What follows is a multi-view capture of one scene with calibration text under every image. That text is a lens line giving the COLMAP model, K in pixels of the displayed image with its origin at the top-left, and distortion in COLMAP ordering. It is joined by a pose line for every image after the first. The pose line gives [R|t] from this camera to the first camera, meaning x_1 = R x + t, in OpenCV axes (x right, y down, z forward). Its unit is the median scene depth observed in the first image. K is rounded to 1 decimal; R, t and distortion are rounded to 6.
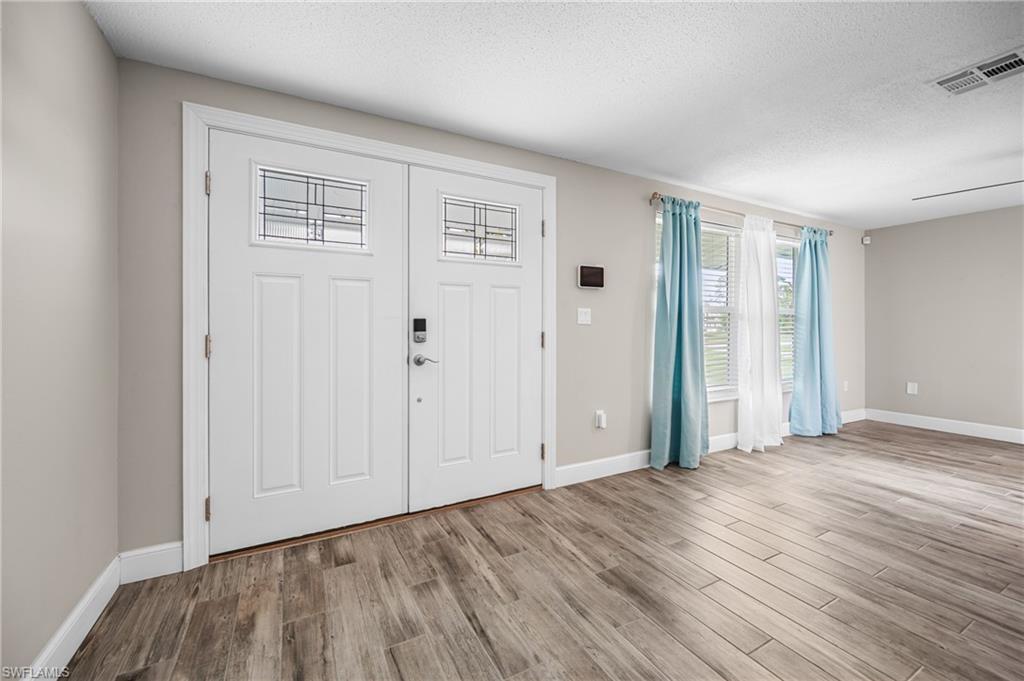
lens RADIAL K [[404.9, 0, 508.3], [0, 404.9, 325.8], [0, 0, 1]] dist [-0.002699, -0.000522]
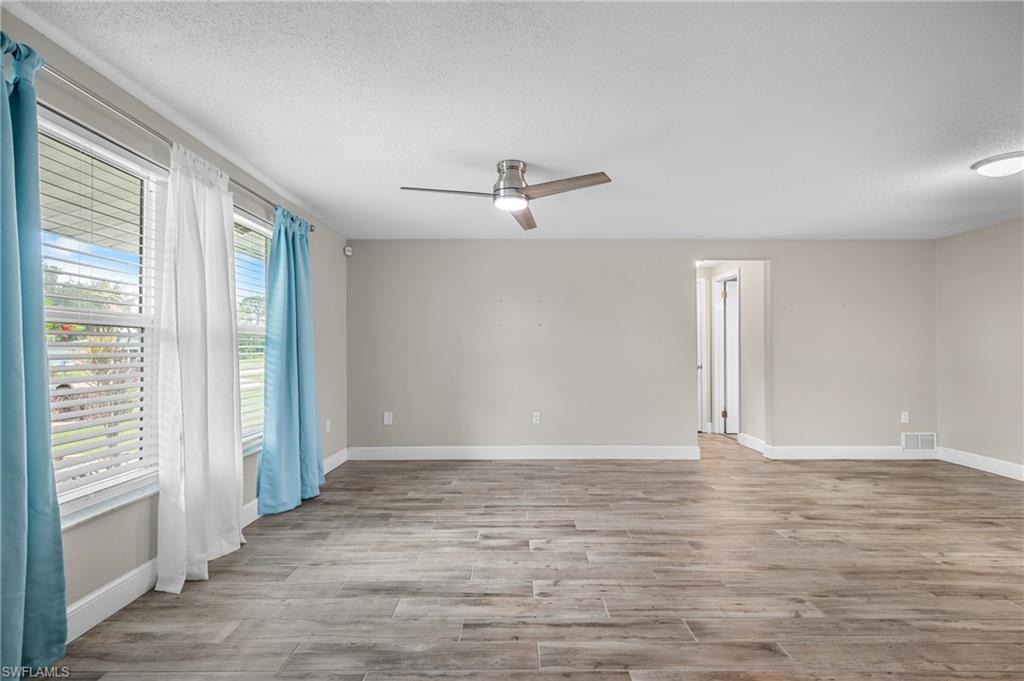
lens RADIAL K [[450.4, 0, 512.8], [0, 450.4, 352.4], [0, 0, 1]] dist [-0.002170, 0.000438]
pose [[0.463220, -0.004579, 0.886232, 0.281572], [-0.002023, 0.999979, 0.006224, -0.003643], [-0.886241, -0.004676, 0.463201, 0.344801]]
